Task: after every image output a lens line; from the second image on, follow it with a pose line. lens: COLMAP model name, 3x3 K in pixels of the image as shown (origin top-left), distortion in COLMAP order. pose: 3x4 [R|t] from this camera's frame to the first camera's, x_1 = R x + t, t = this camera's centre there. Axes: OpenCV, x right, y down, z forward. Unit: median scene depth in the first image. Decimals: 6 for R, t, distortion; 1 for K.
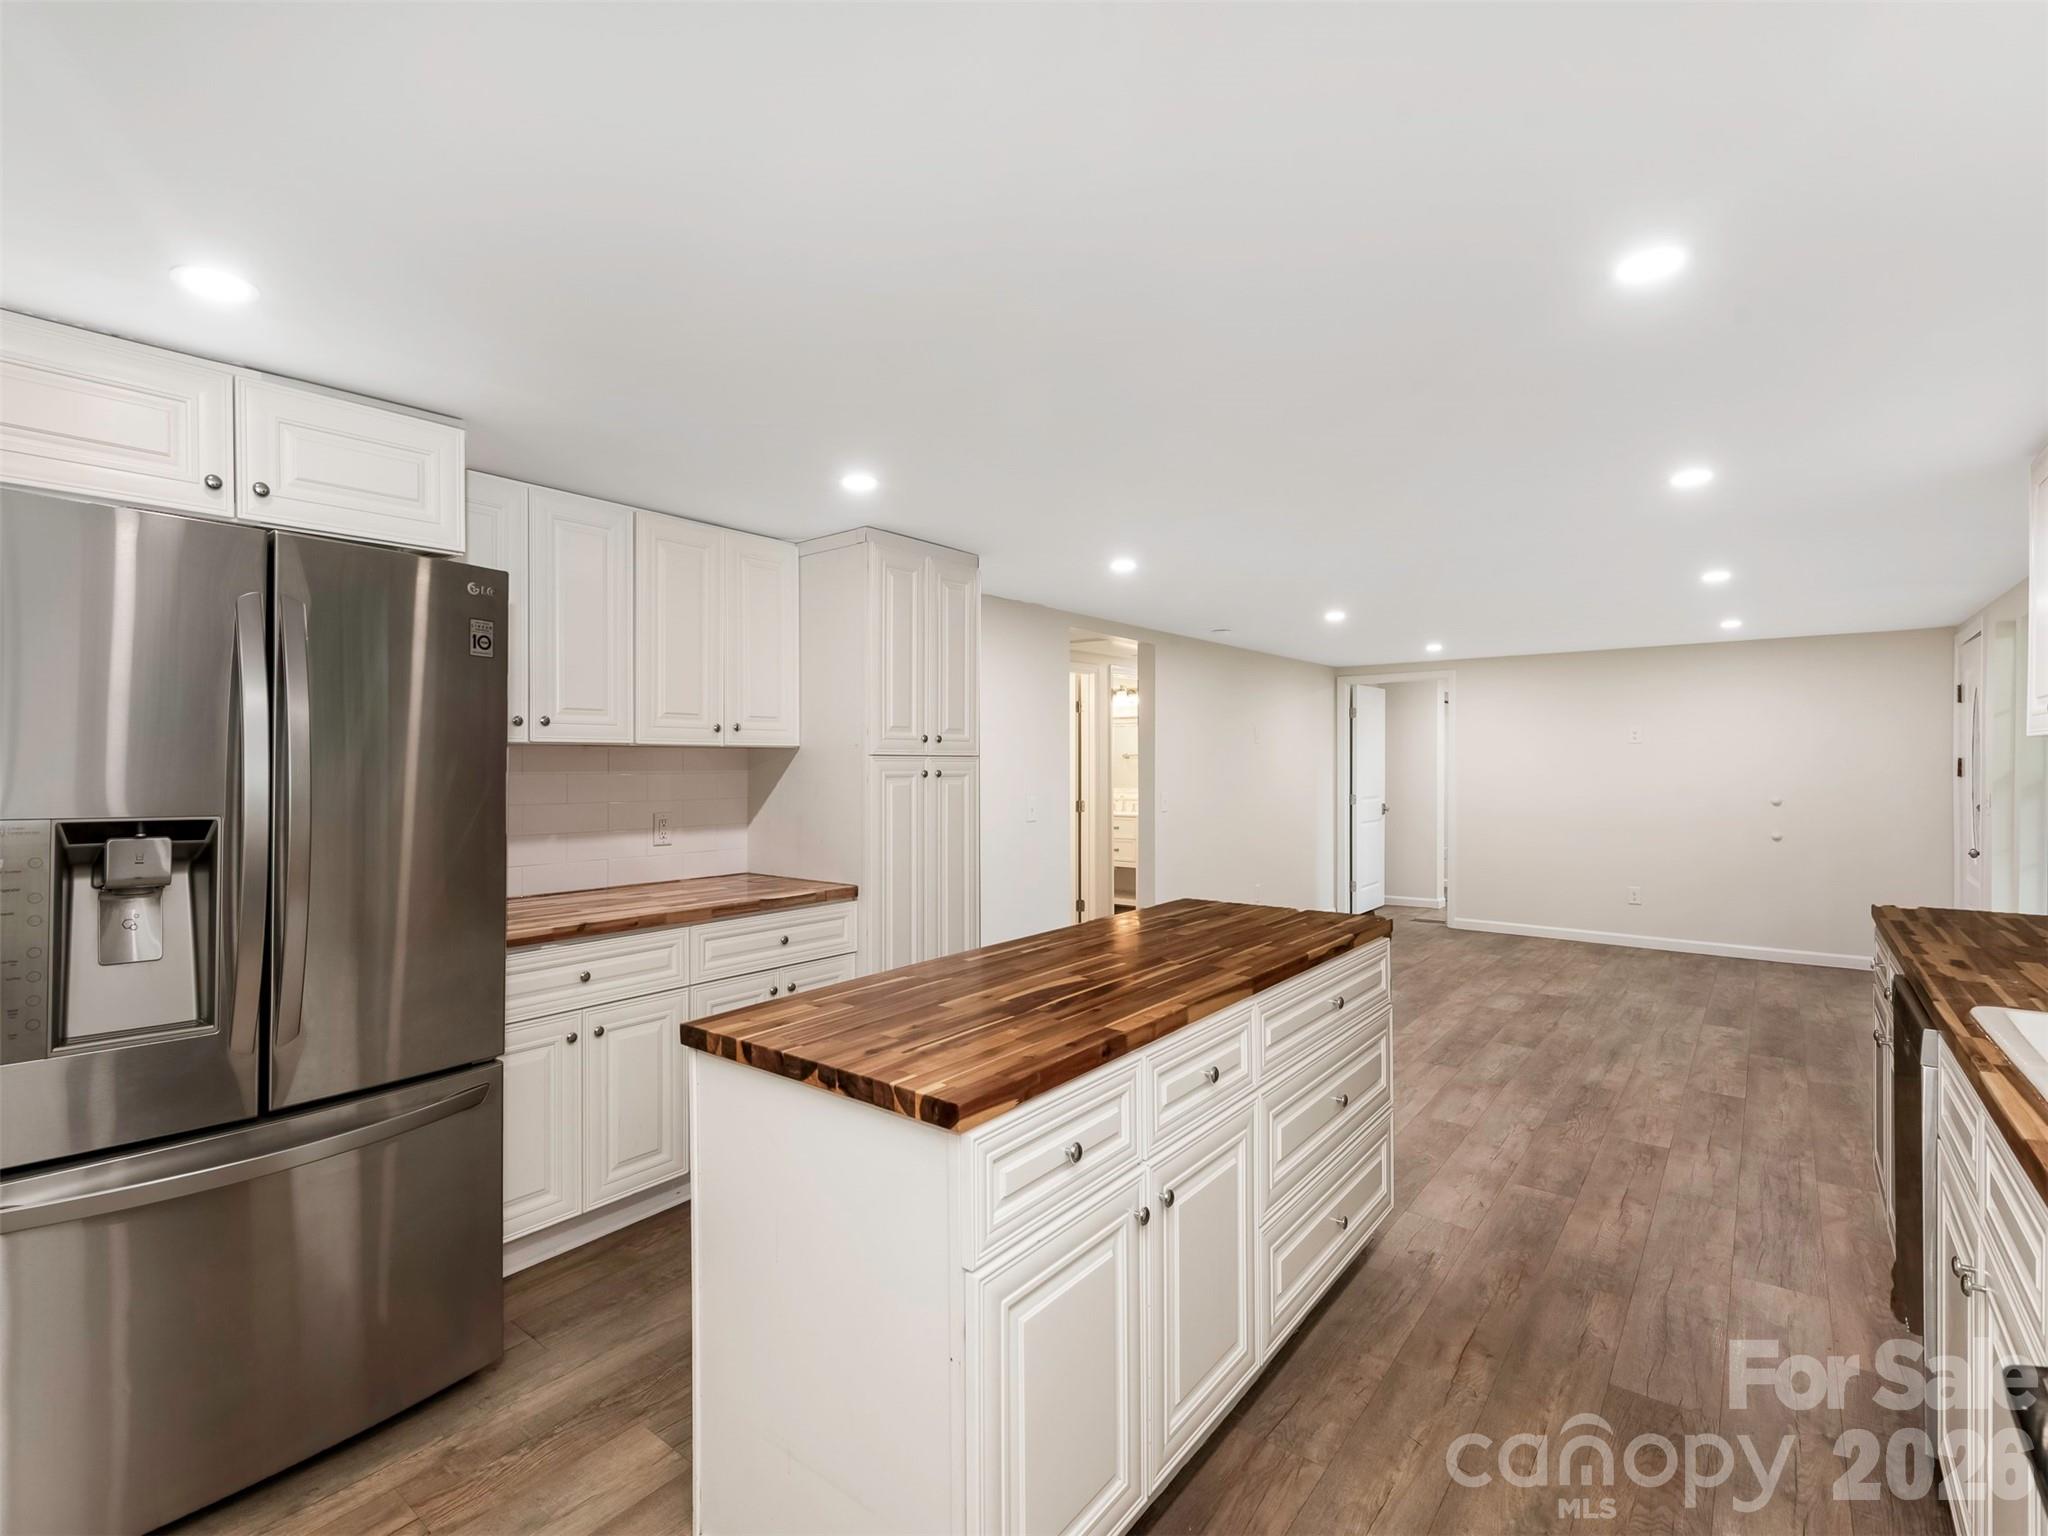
lens RADIAL K [[963.7, 0, 958.6], [0, 963.7, 766.6], [0, 0, 1]] dist [0.005417, -0.000372]
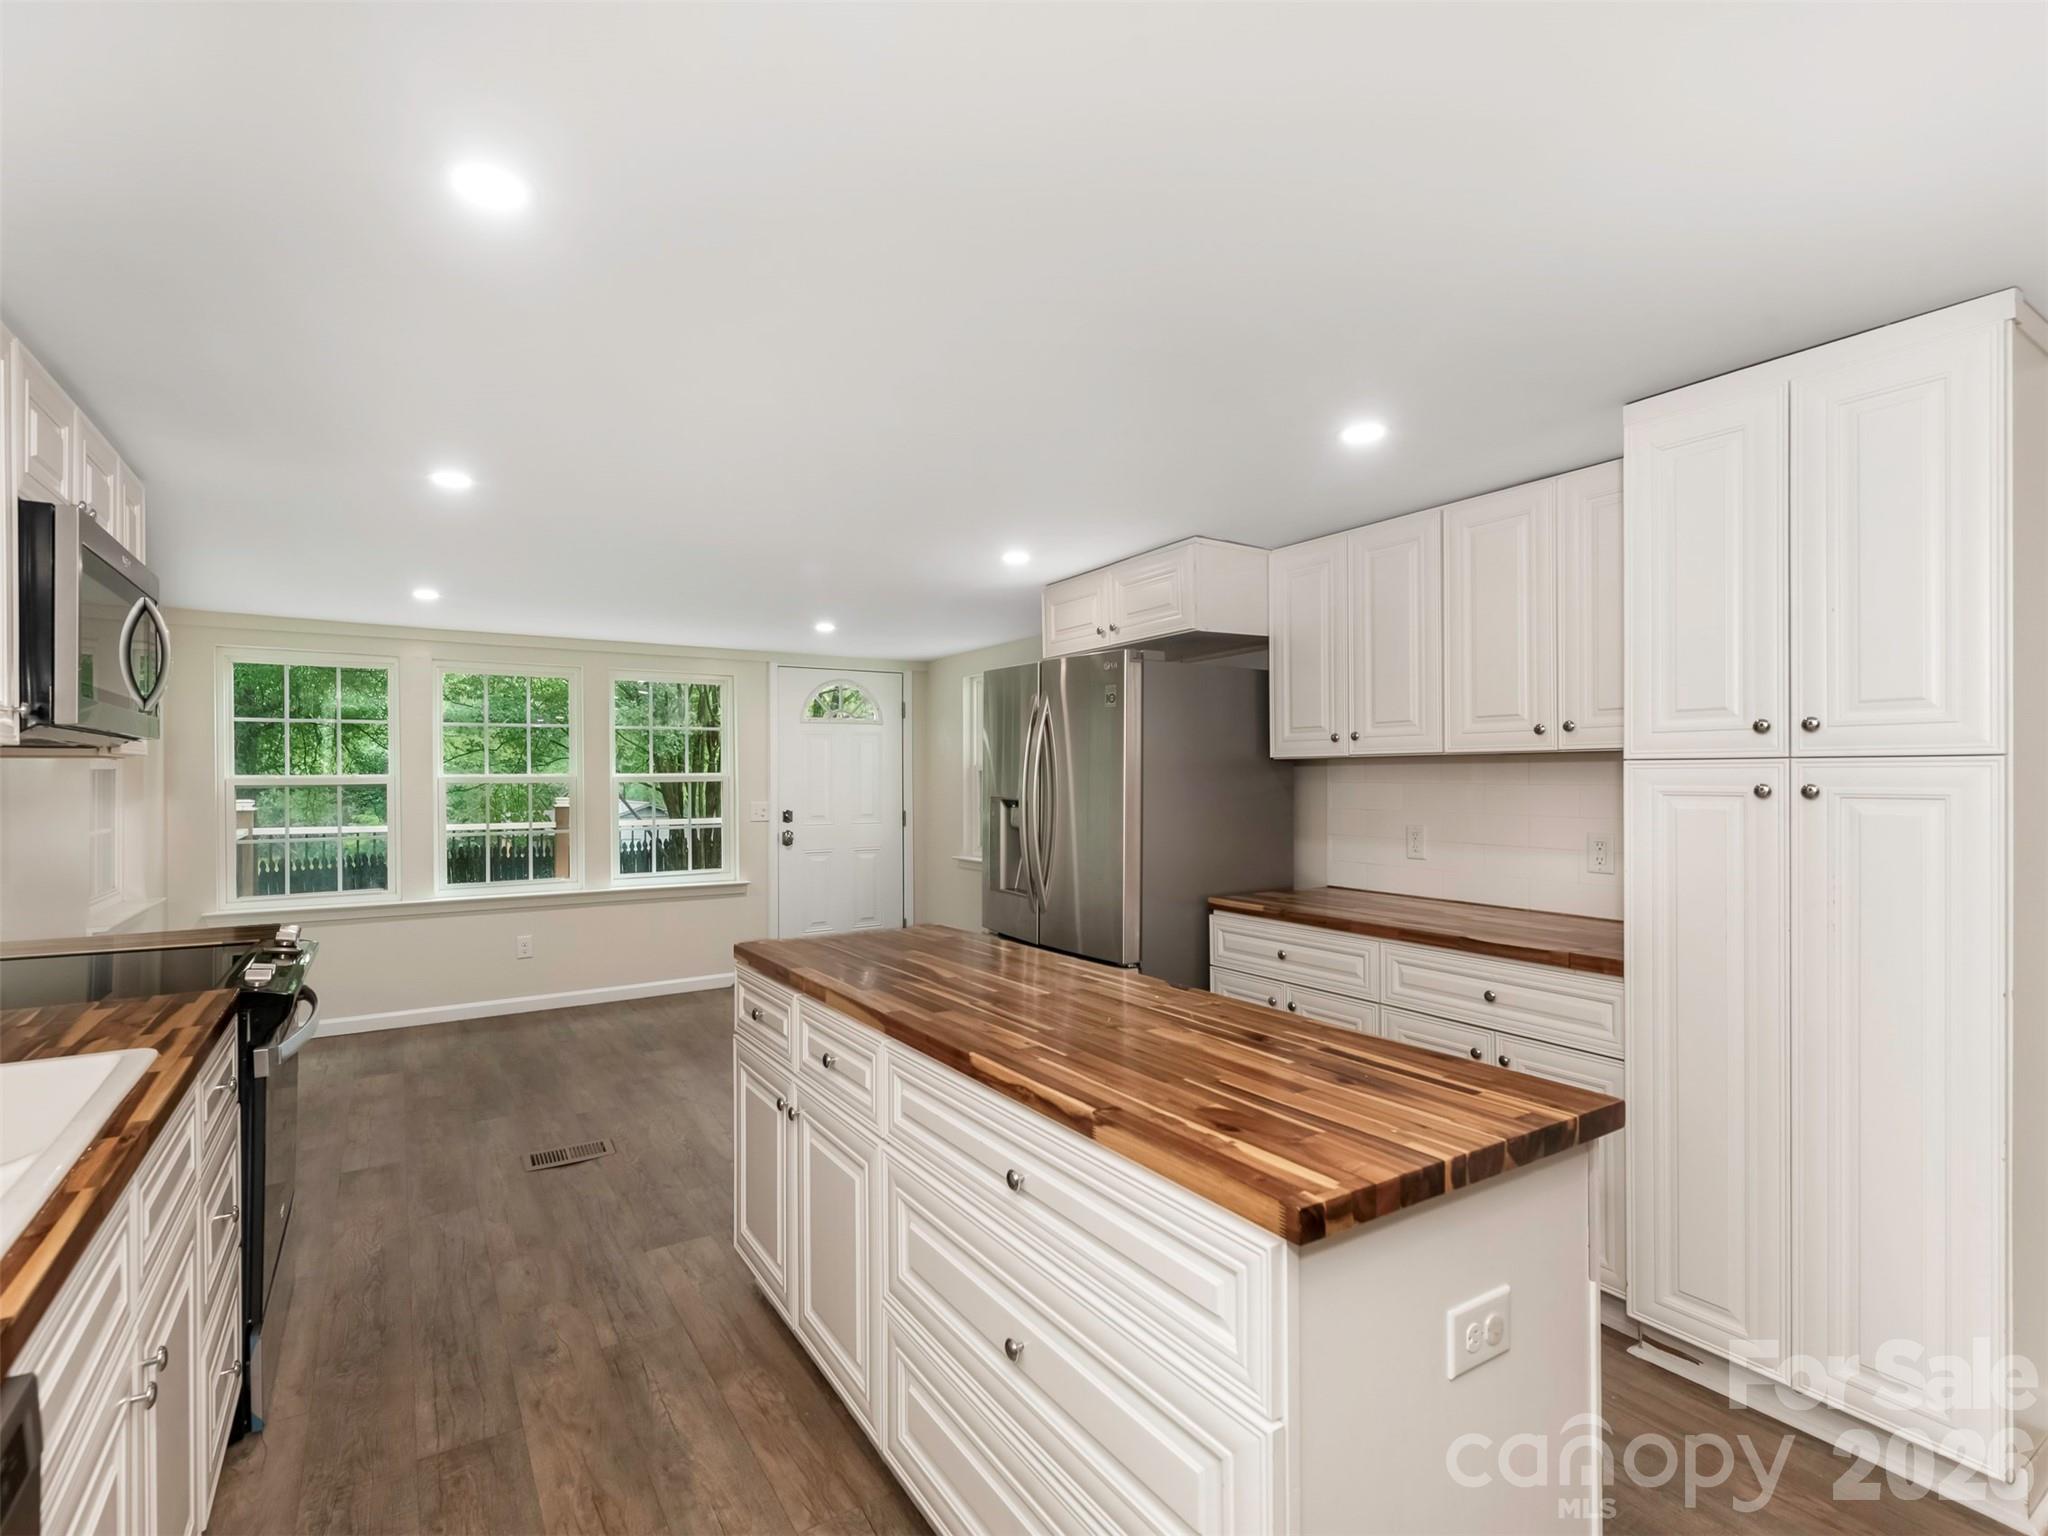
lens RADIAL K [[964.2, 0, 989.6], [0, 964.2, 777.1], [0, 0, 1]] dist [0.011297, -0.000186]
pose [[-0.309752, 0.004235, -0.950808, 0.679631], [0.001418, 0.999991, 0.003992, -0.003797], [0.950816, -0.000112, -0.309755, 0.823983]]
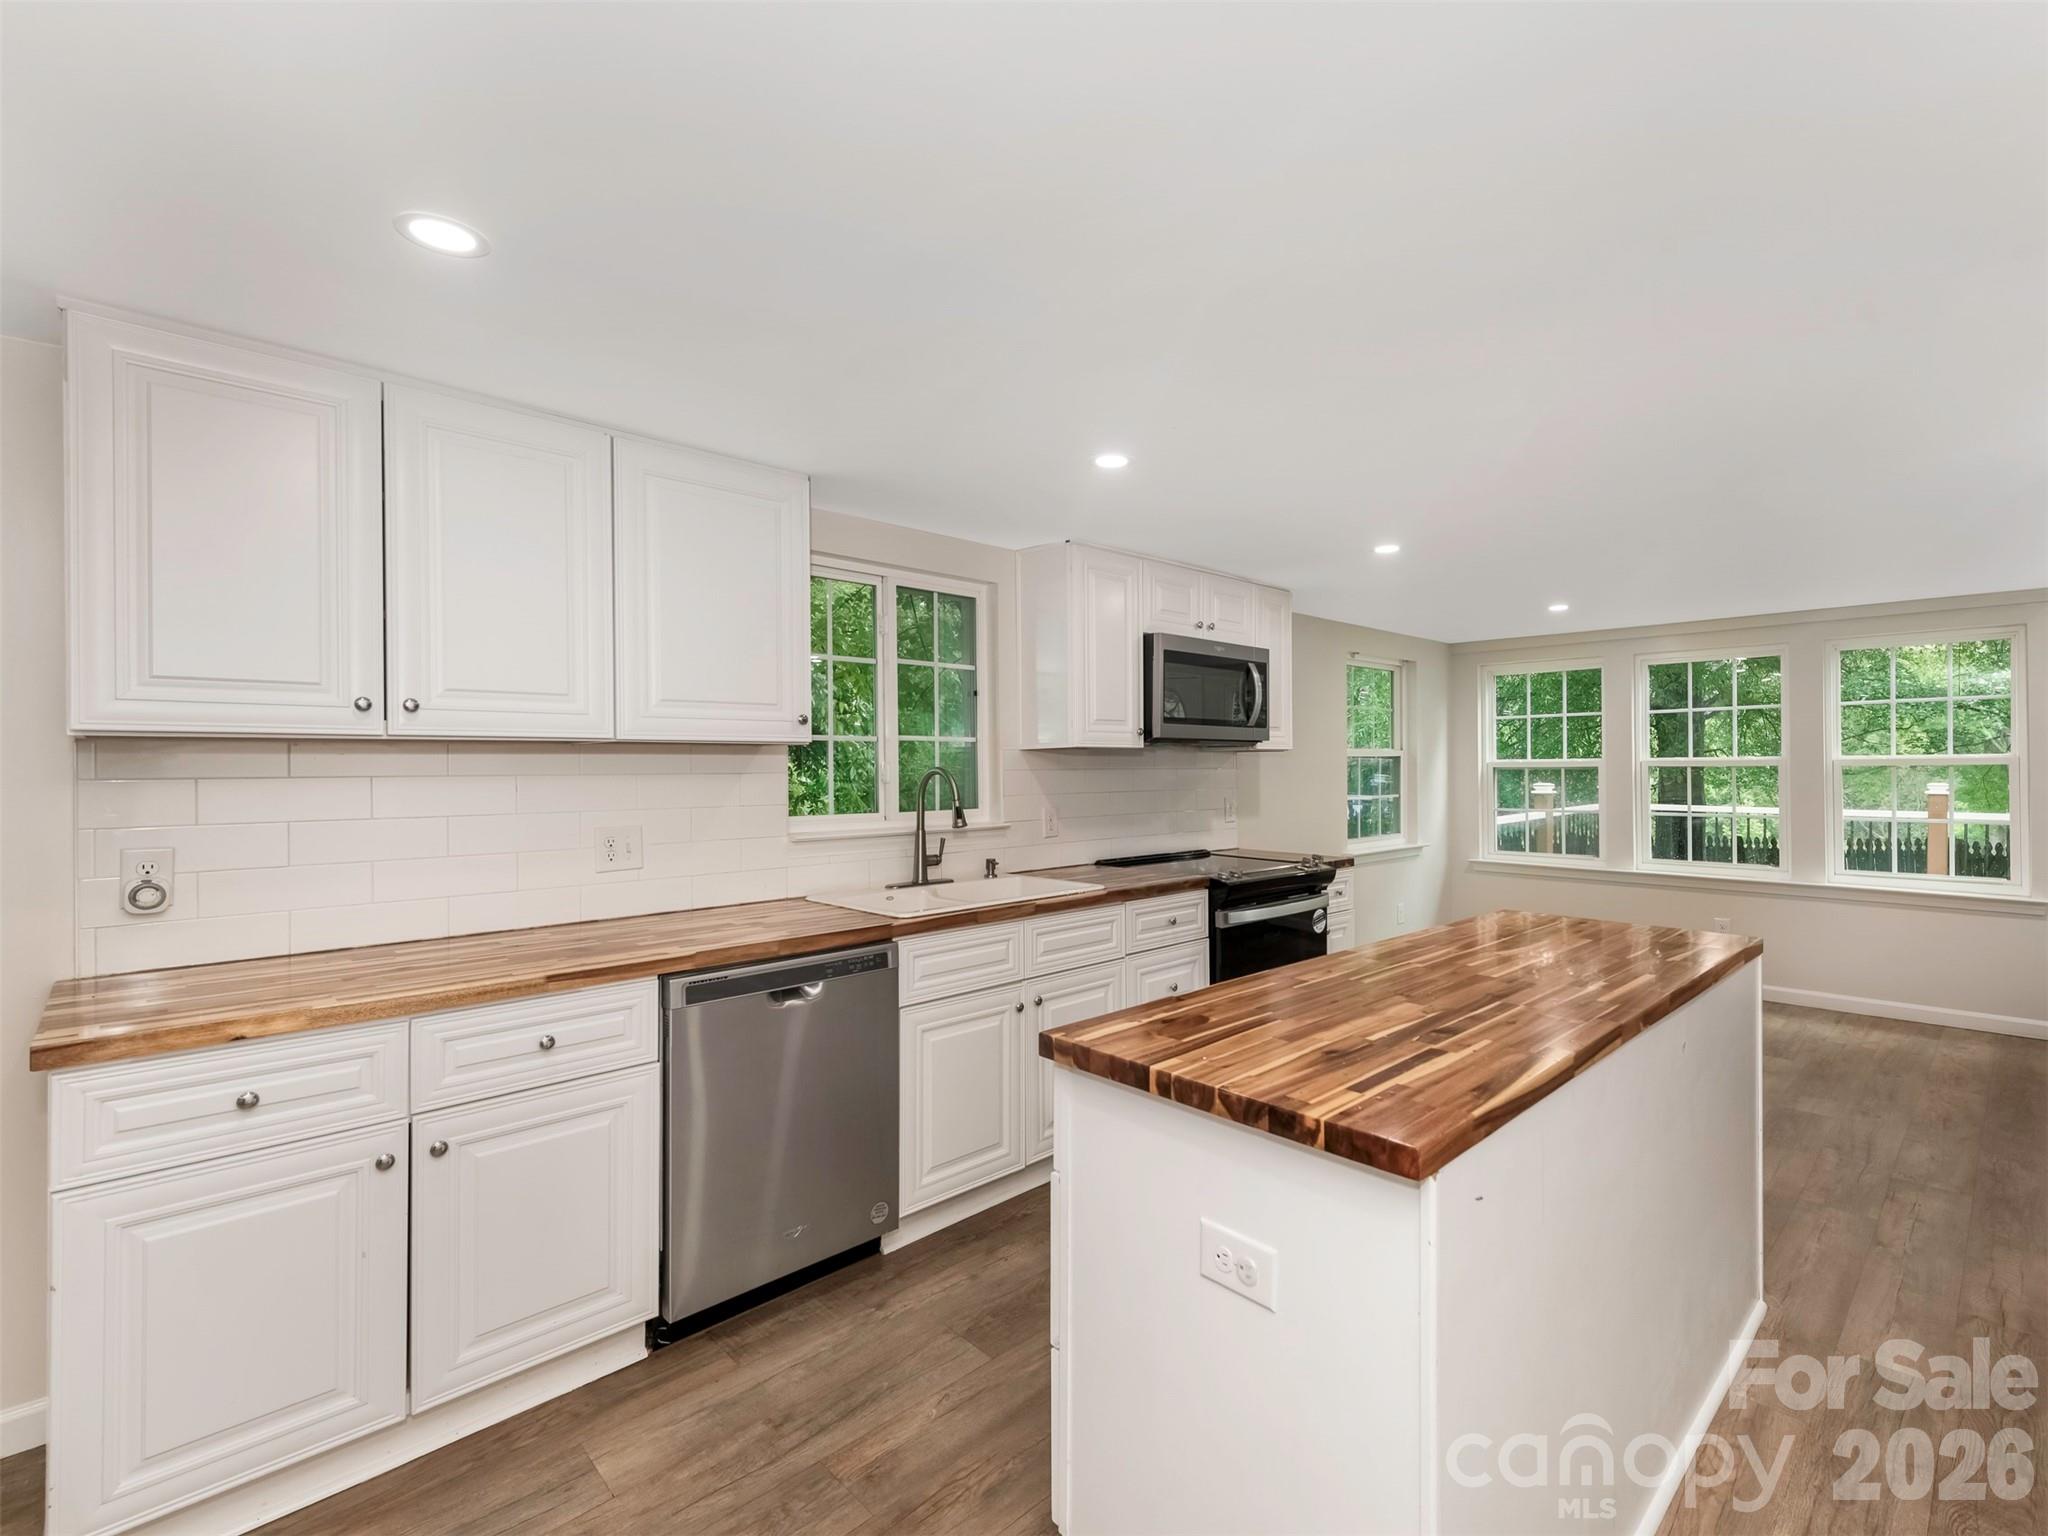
lens RADIAL K [[936.2, 0, 1074.3], [0, 936.2, 760.1], [0, 0, 1]] dist [0.026424, -0.011294]
pose [[-0.995890, 0.008675, 0.090153, 0.311169], [0.008488, 0.999961, -0.002467, -0.003557], [-0.090171, -0.001691, -0.995925, 1.279656]]
